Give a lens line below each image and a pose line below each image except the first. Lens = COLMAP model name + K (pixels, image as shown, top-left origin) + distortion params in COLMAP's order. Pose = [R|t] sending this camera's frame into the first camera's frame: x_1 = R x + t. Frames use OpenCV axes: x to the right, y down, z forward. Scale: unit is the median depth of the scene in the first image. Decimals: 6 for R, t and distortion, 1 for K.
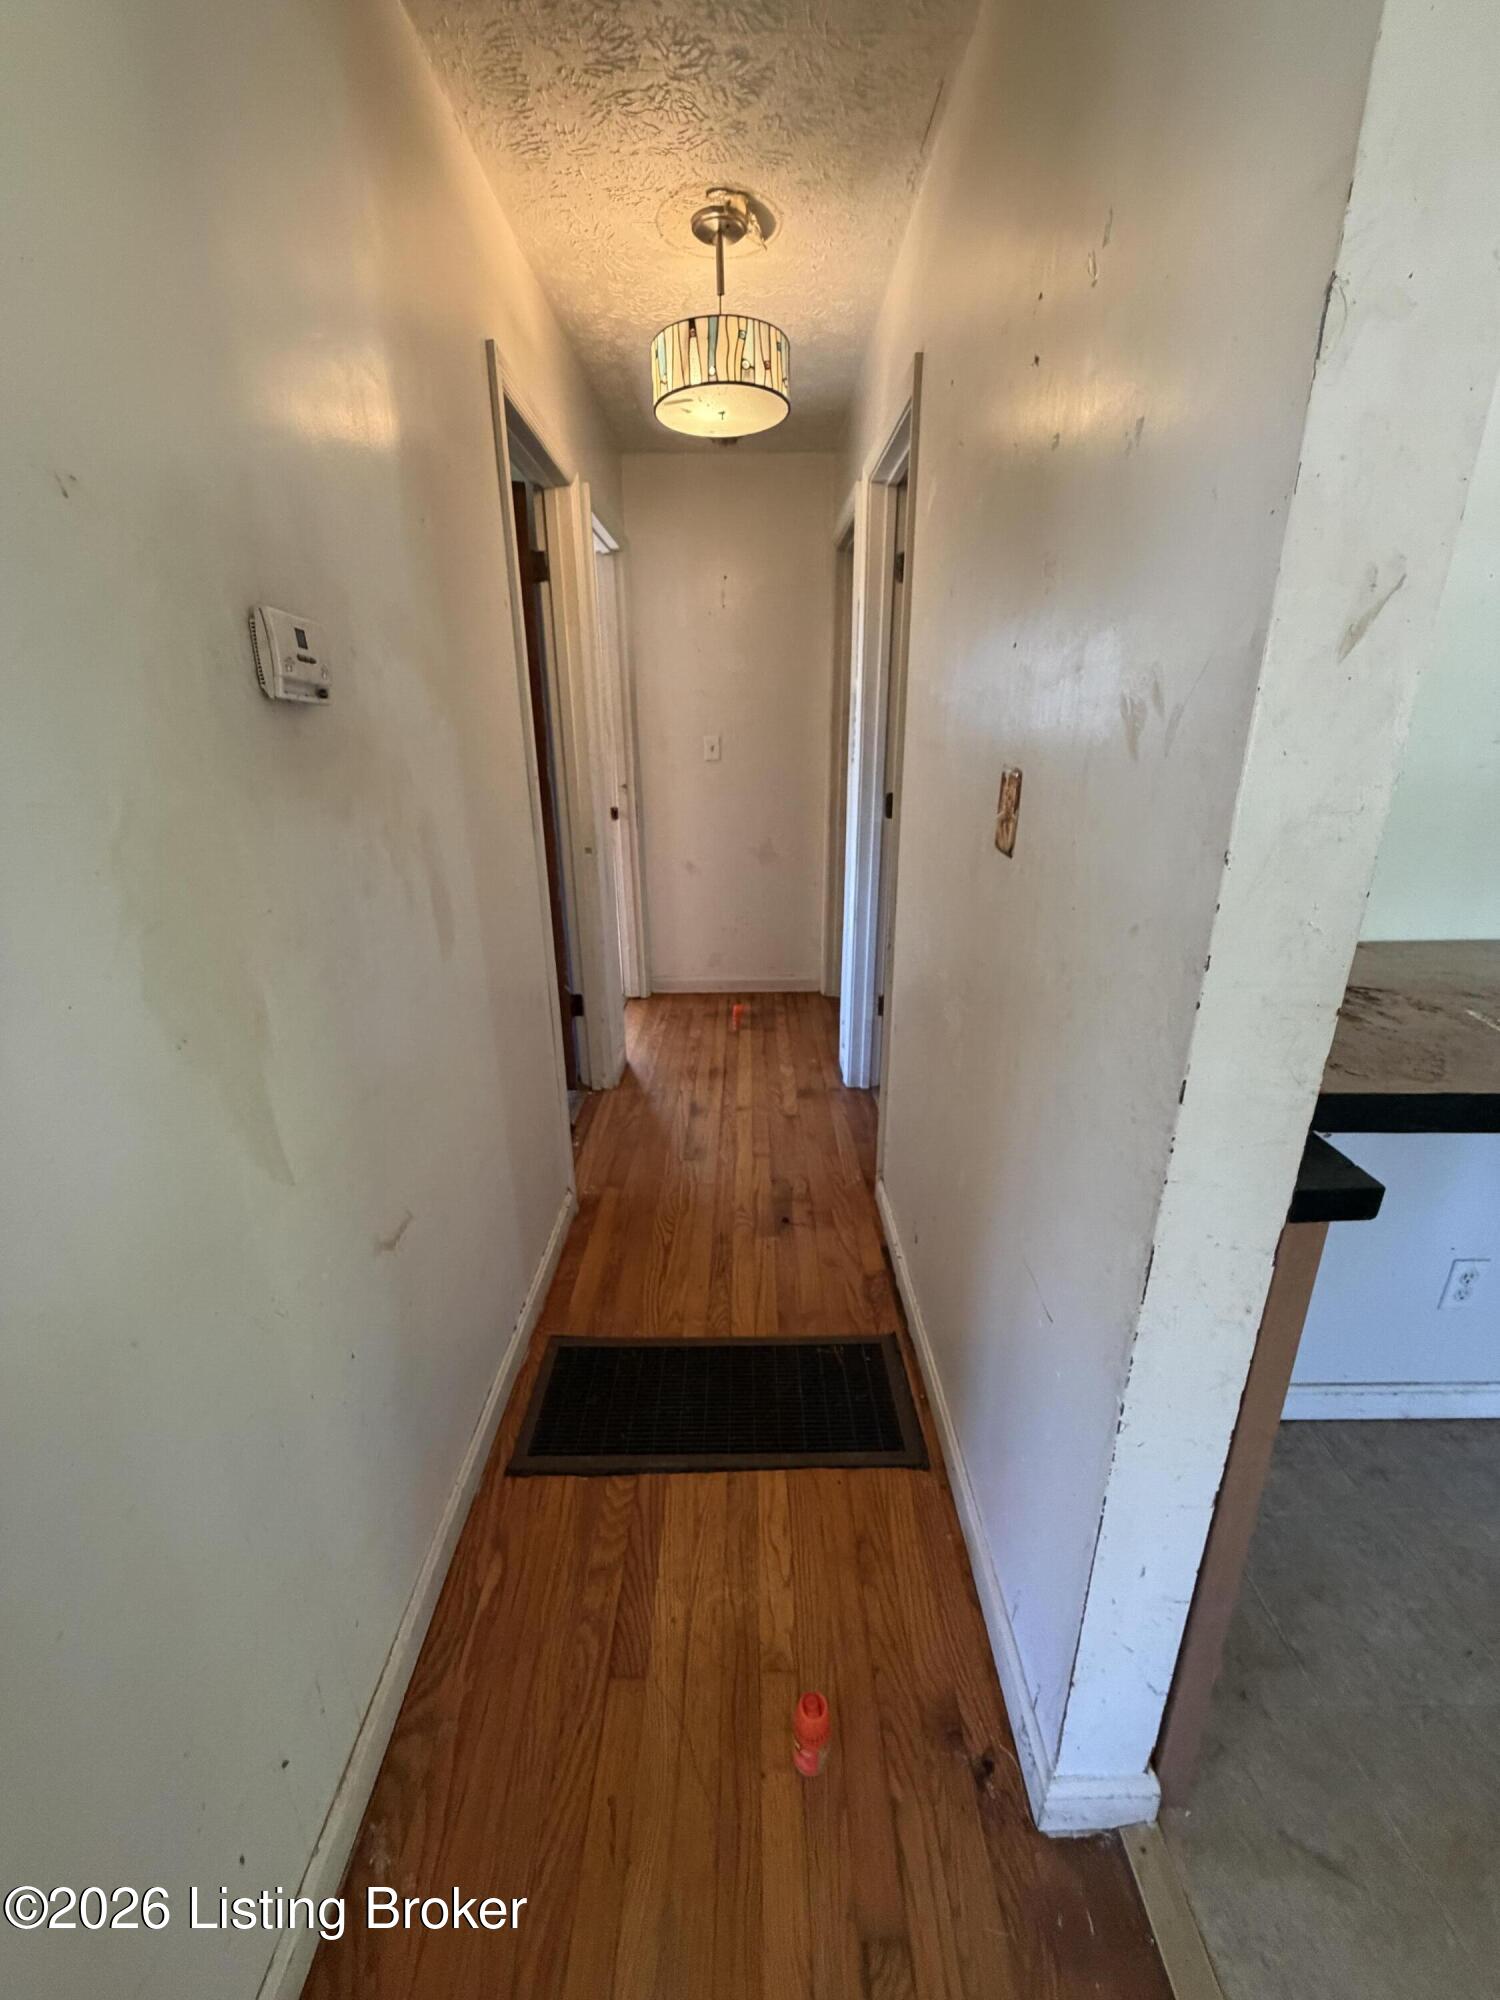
lens RADIAL K [[798.8, 0, 750.2], [0, 798.8, 990.8], [0, 0, 1]] dist [0.001267, -0.000245]
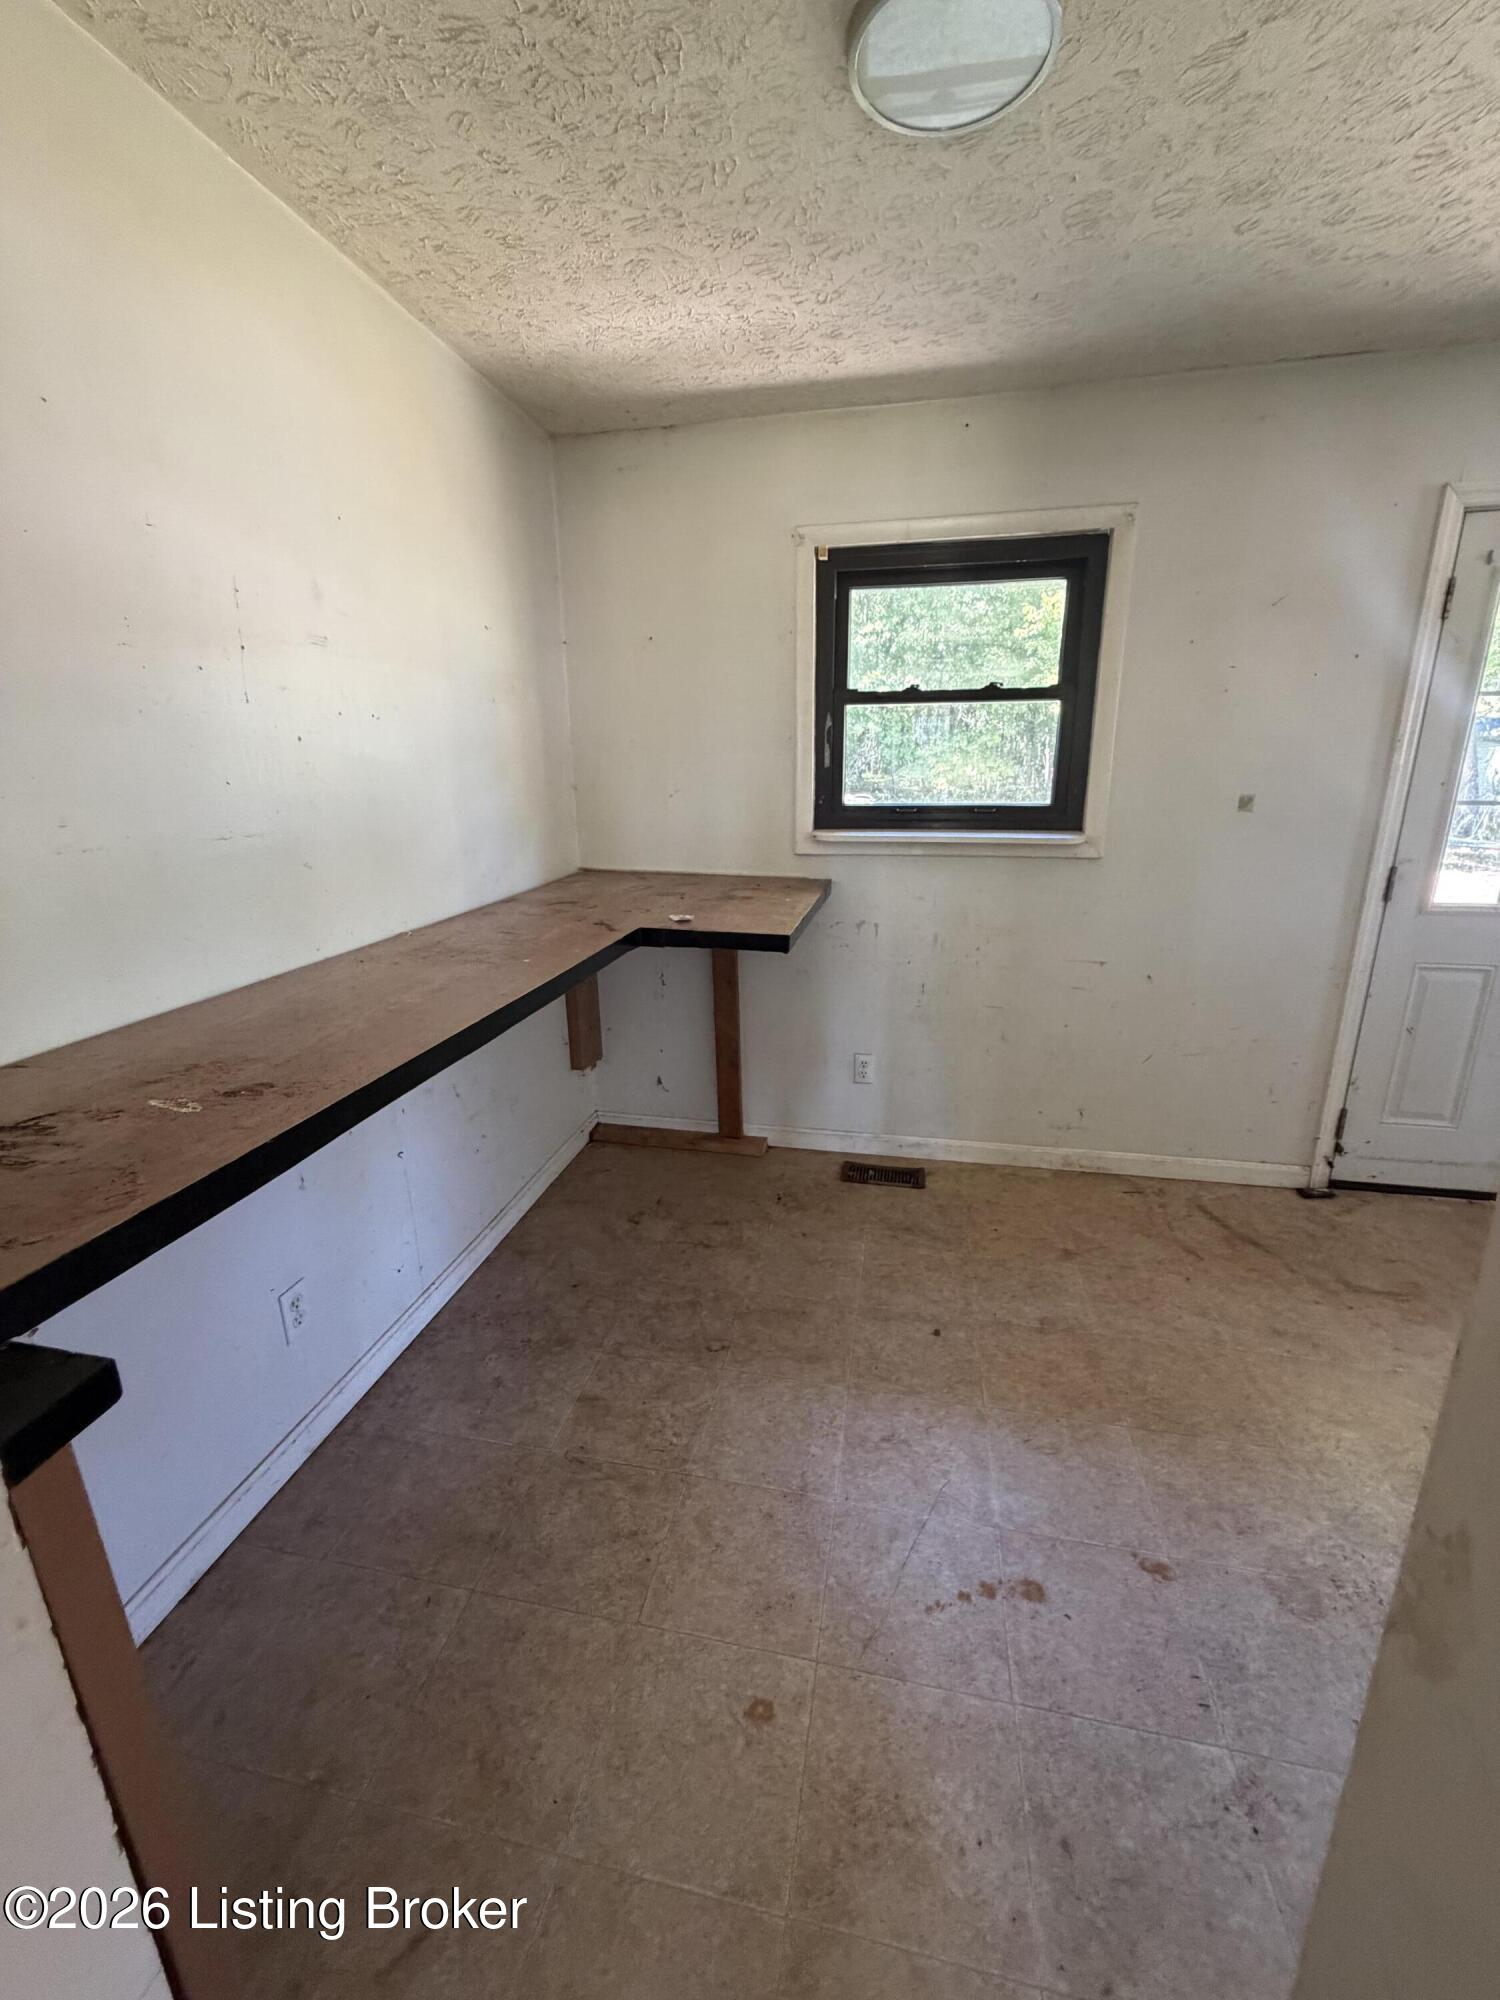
lens RADIAL K [[798.8, 0, 752.7], [0, 798.8, 991.2], [0, 0, 1]] dist [0.001267, -0.000245]
pose [[0.211630, -0.258985, 0.942411, 0.179508], [0.327802, 0.927208, 0.181195, -0.034412], [-0.920738, 0.270578, 0.281121, 0.026610]]
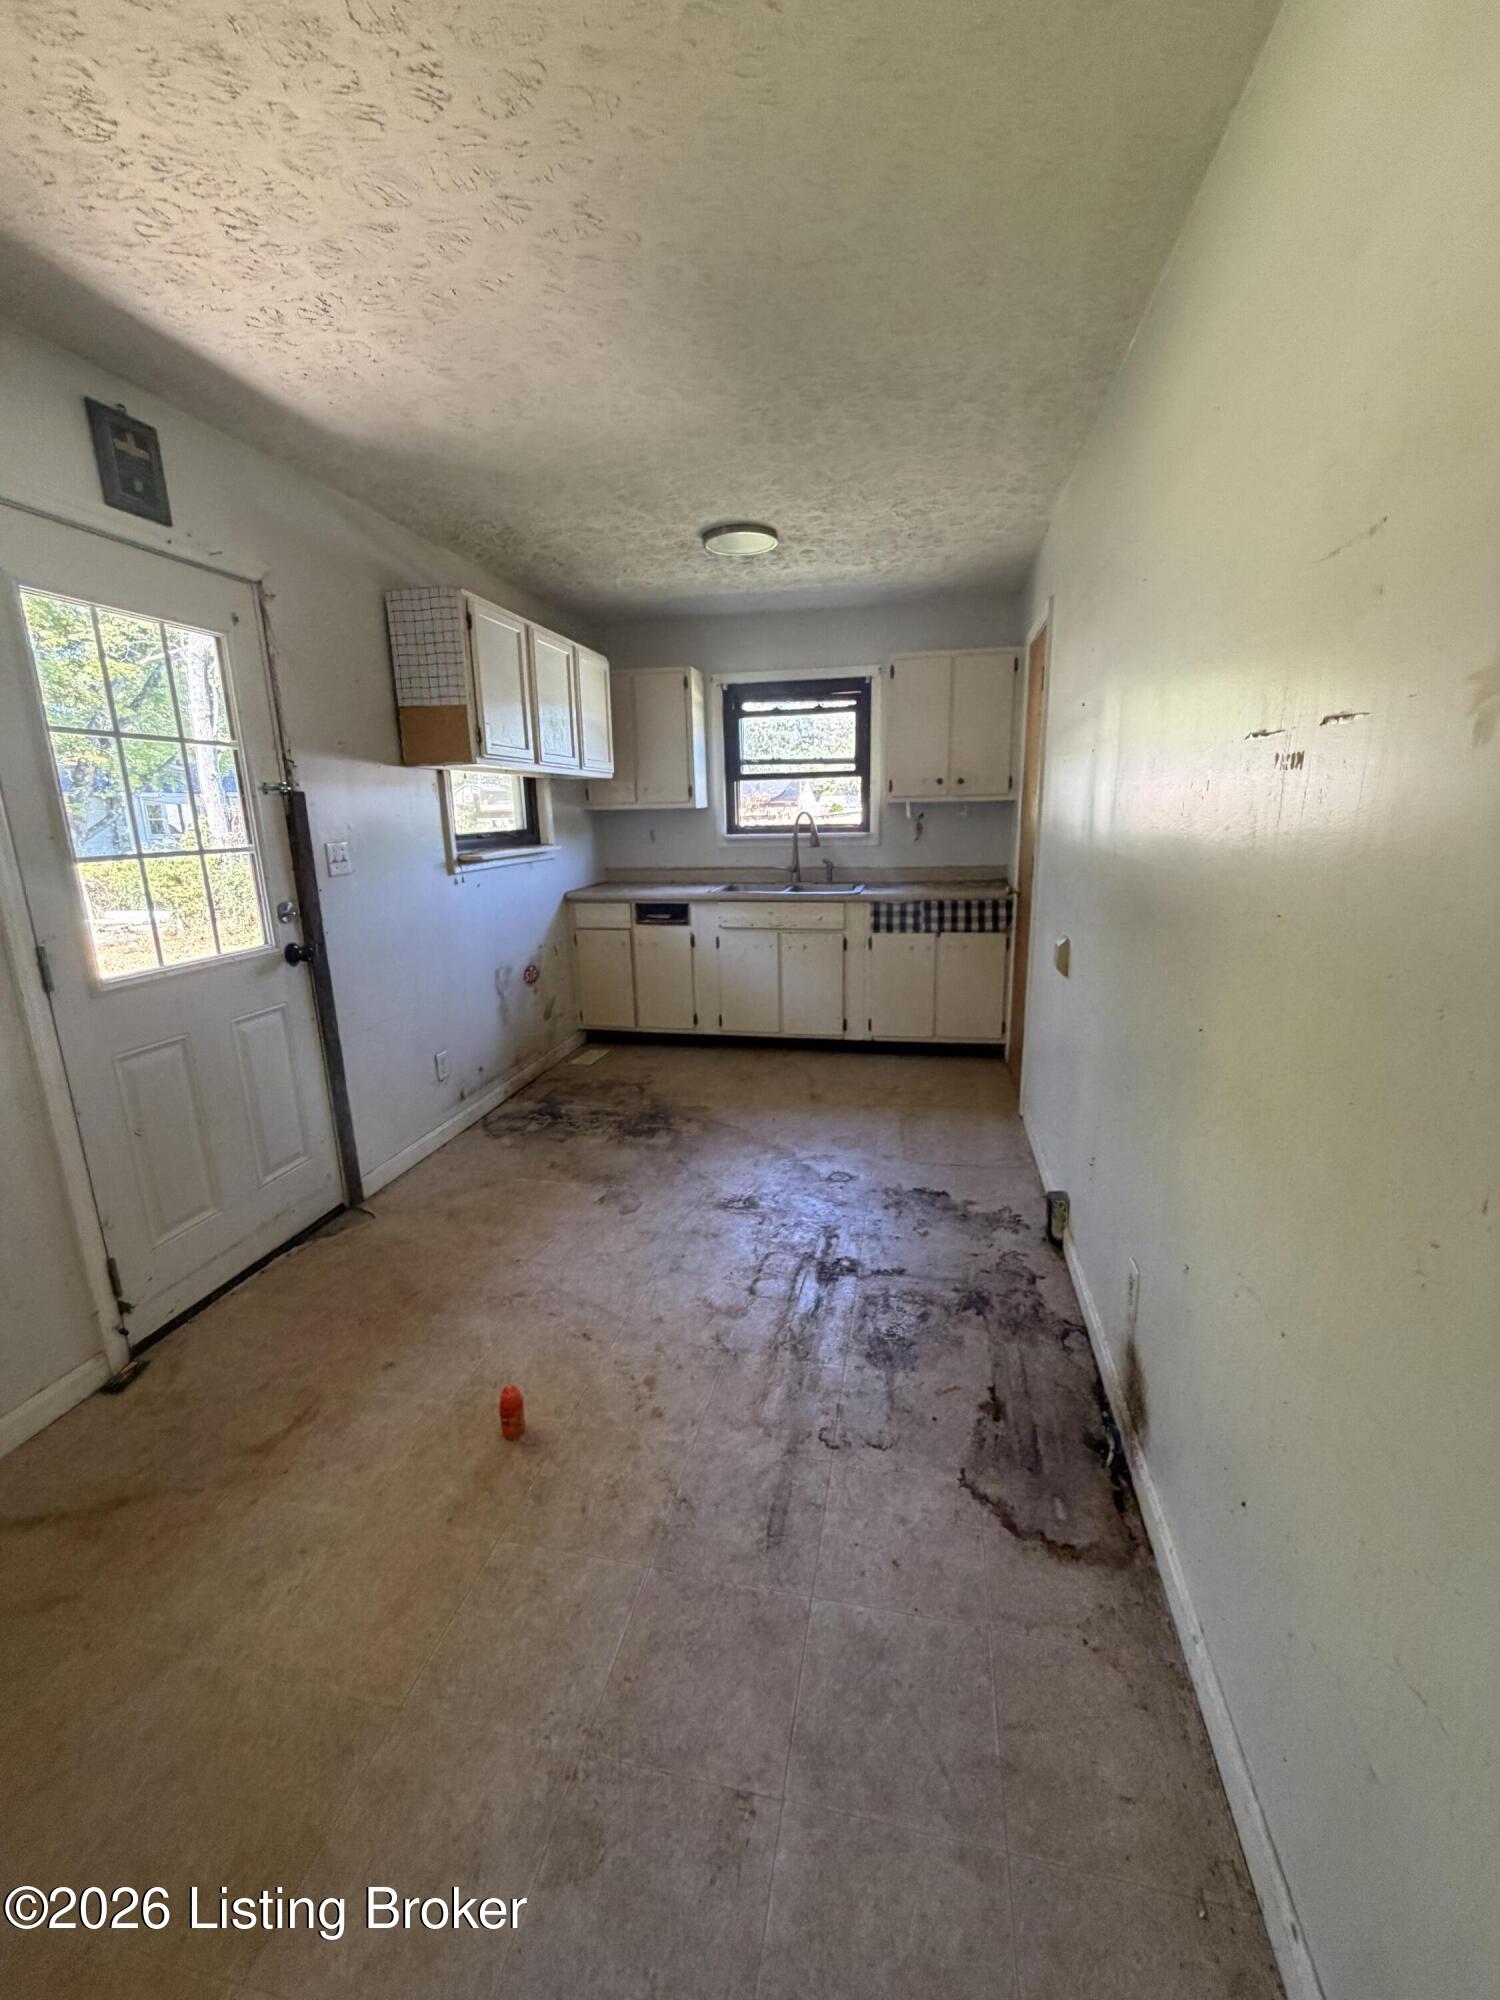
lens RADIAL K [[798.8, 0, 747.4], [0, 798.8, 990.7], [0, 0, 1]] dist [0.001267, -0.000245]
pose [[-0.975620, -0.022189, 0.218341, 0.456051], [0.097267, 0.848111, 0.520814, -0.029016], [-0.196734, 0.529354, -0.825276, 0.038750]]
